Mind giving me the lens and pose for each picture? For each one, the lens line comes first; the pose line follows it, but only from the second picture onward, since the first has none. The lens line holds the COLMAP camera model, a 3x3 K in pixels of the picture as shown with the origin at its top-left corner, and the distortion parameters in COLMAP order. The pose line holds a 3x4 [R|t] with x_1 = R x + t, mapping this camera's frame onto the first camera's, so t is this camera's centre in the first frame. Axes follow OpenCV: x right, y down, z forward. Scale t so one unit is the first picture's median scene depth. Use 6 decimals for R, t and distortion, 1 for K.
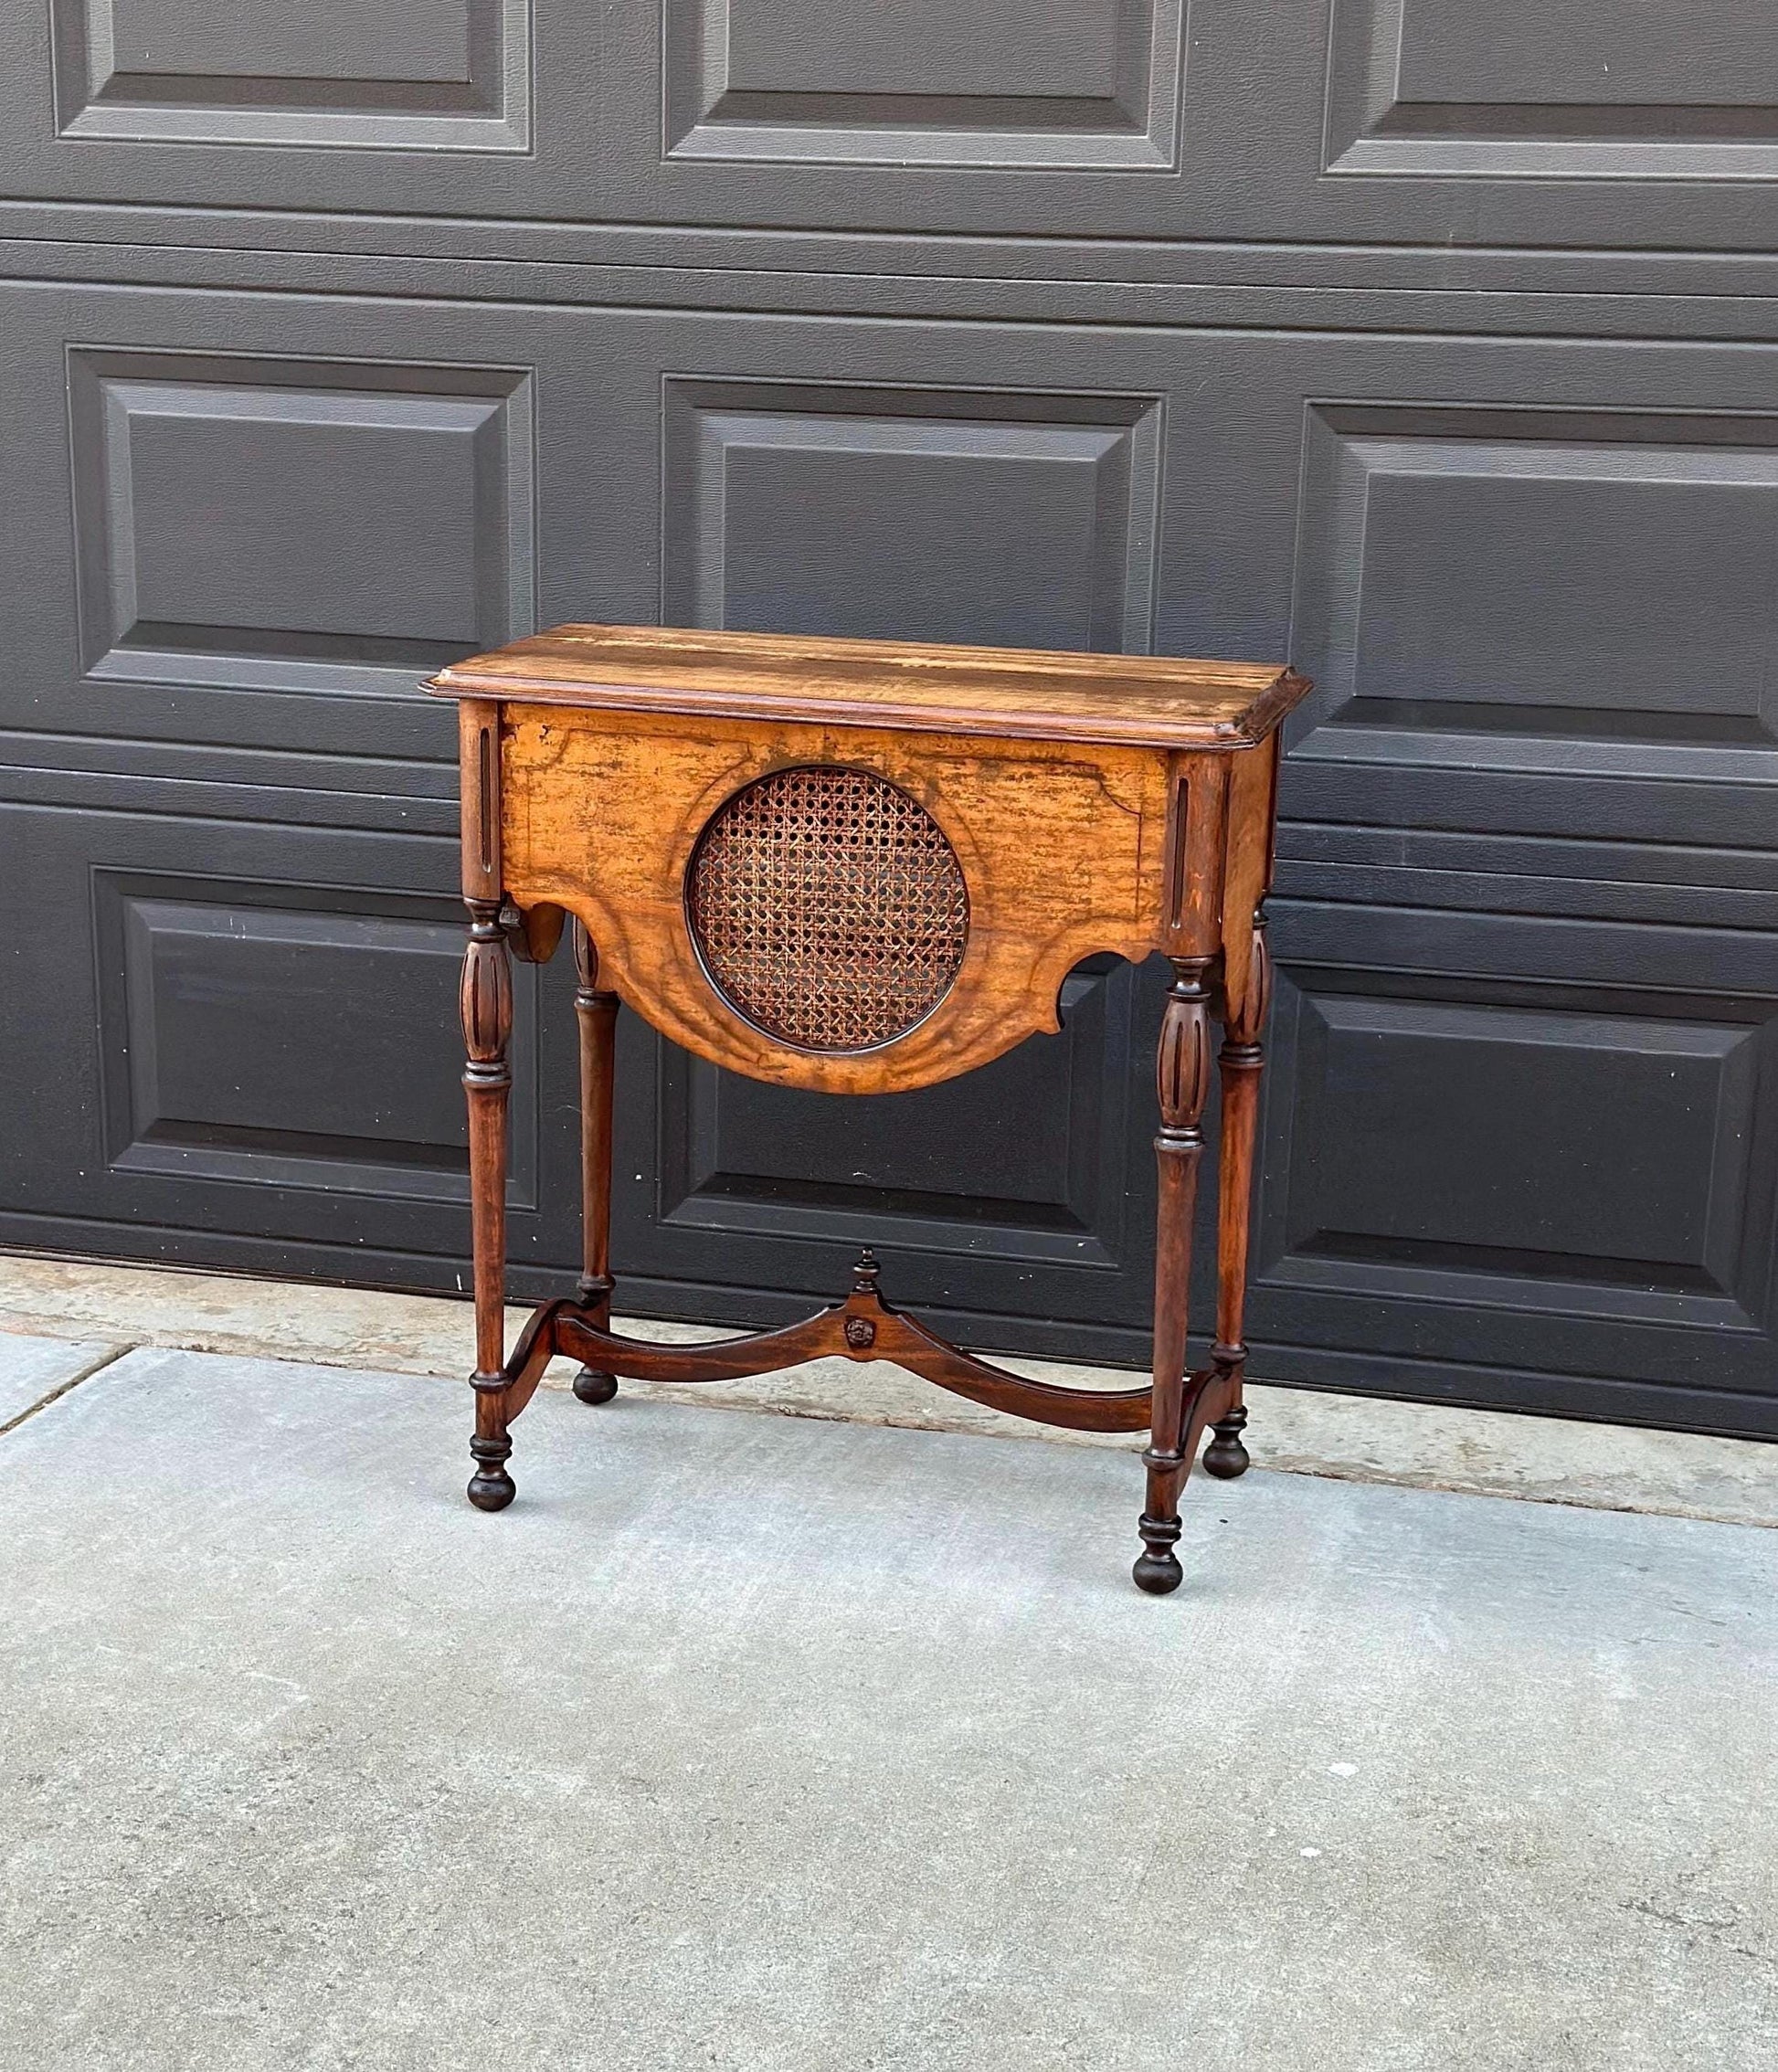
lens RADIAL K [[3541.0, 0, 889.5], [0, 3541.0, 1232.7], [0, 0, 1]] dist [0.121076, 0.041967]
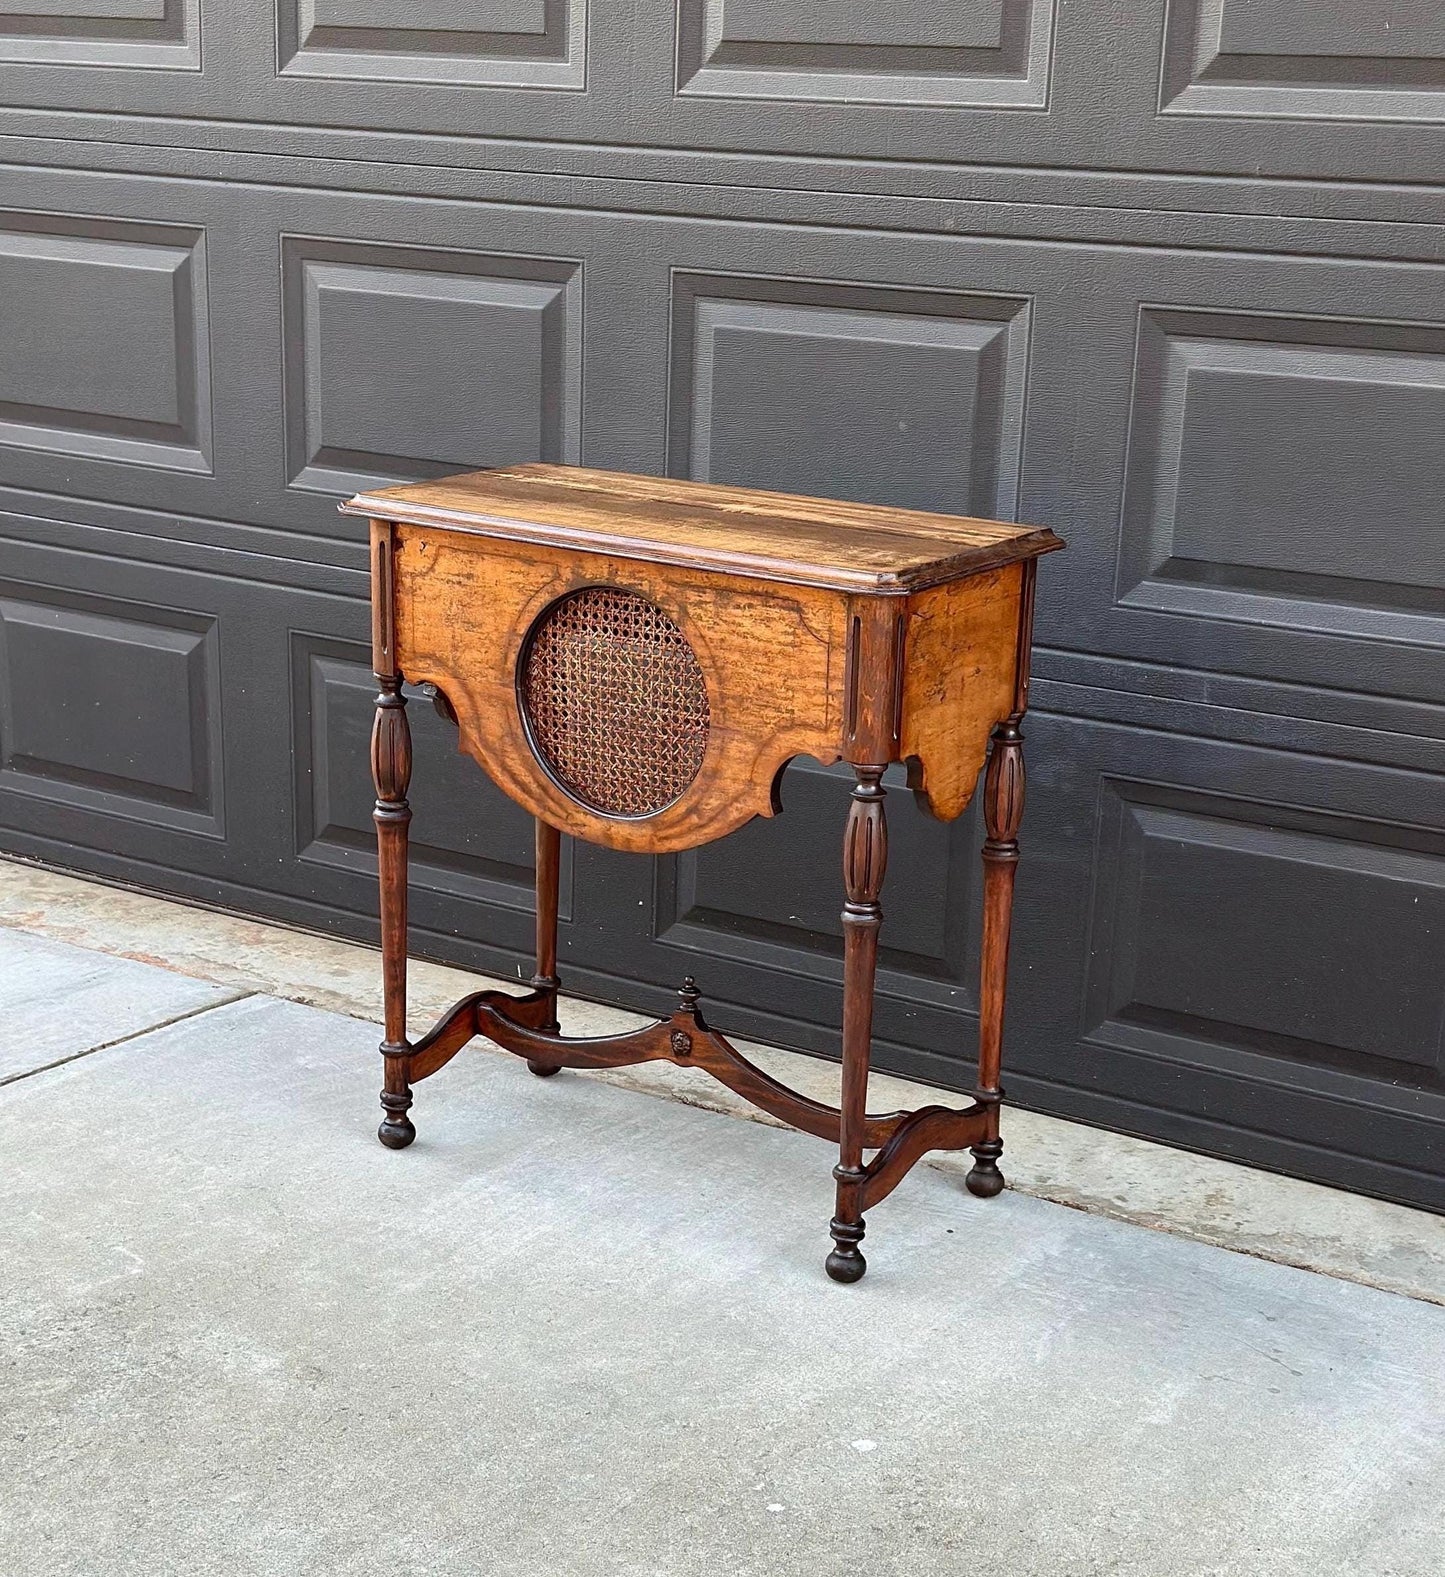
lens RADIAL K [[2771.0, 0, 742.3], [0, 2771.0, 978.6], [0, 0, 1]] dist [0.099763, 0.156232]
pose [[0.948955, 0.104618, -0.297557, 0.324049], [-0.099485, 0.994512, 0.032386, -0.030446], [0.299312, -0.001130, 0.954155, 0.081073]]
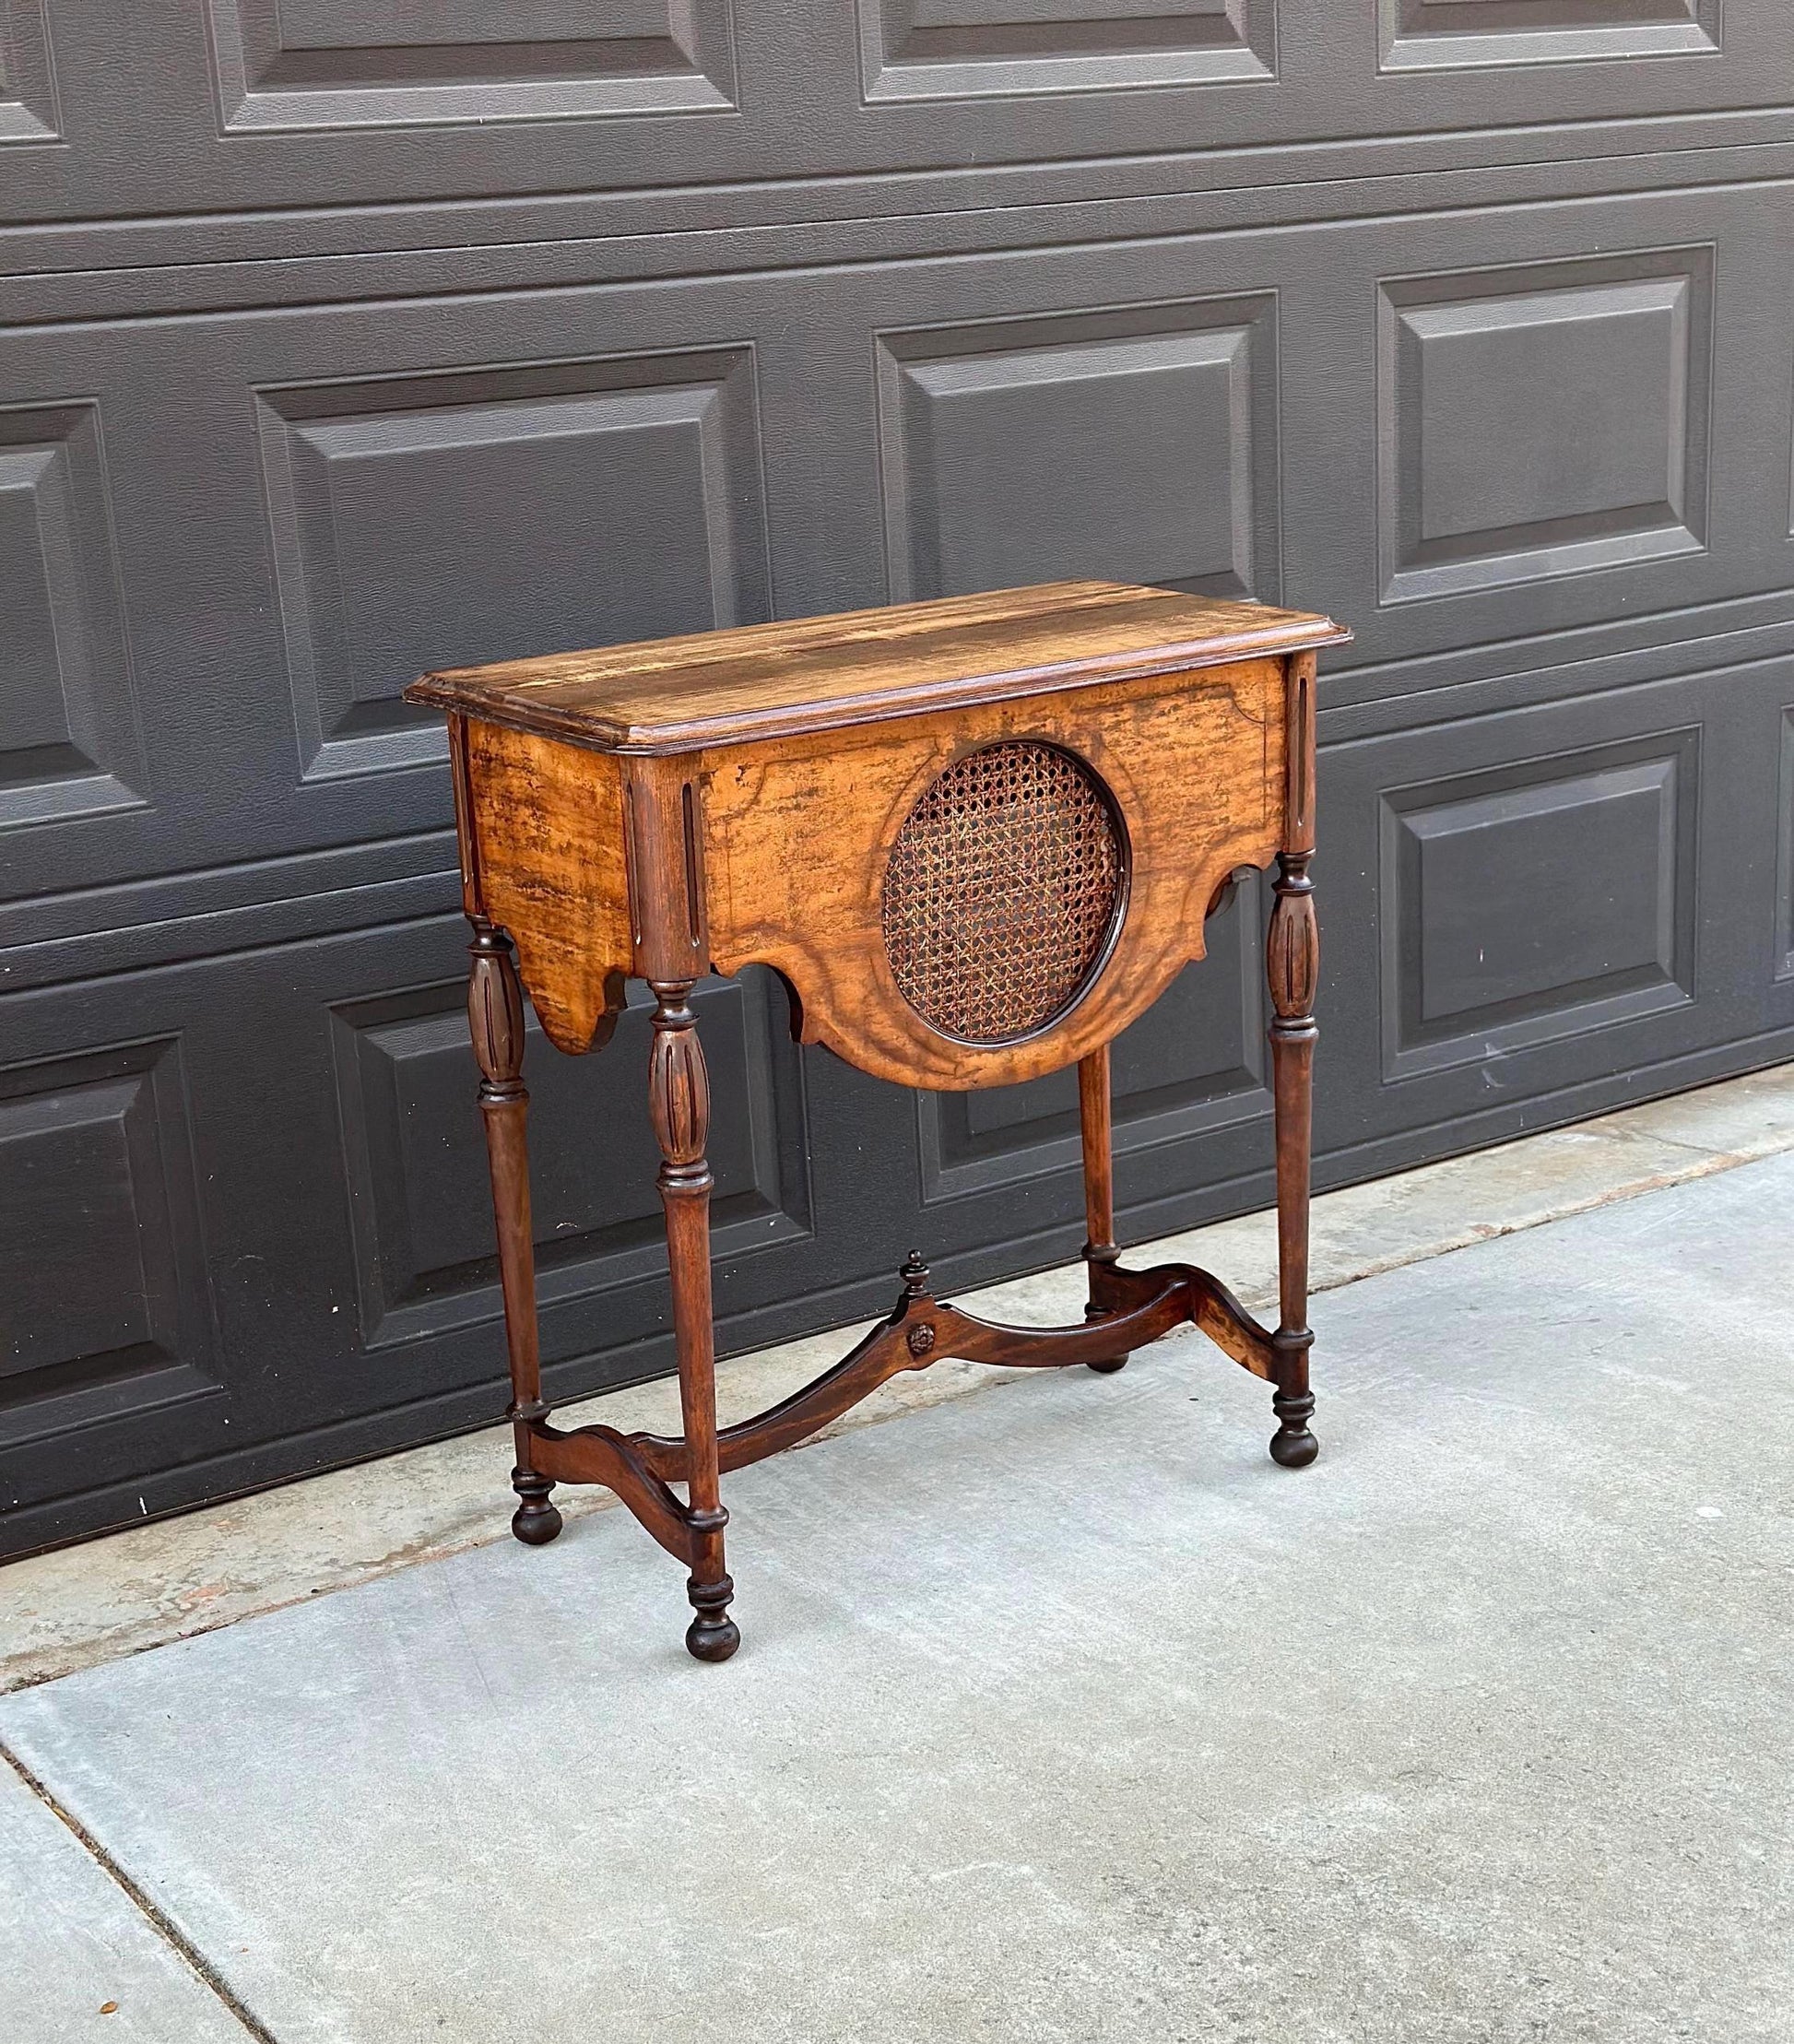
lens RADIAL K [[3327.1, 0, 891.9], [0, 3327.1, 1209.1], [0, 0, 1]] dist [0.163516, -0.220527]
pose [[0.650672, -0.290833, 0.701457, -0.684308], [0.279213, 0.950669, 0.135161, -0.139071], [-0.706163, 0.107910, 0.699778, 0.402778]]
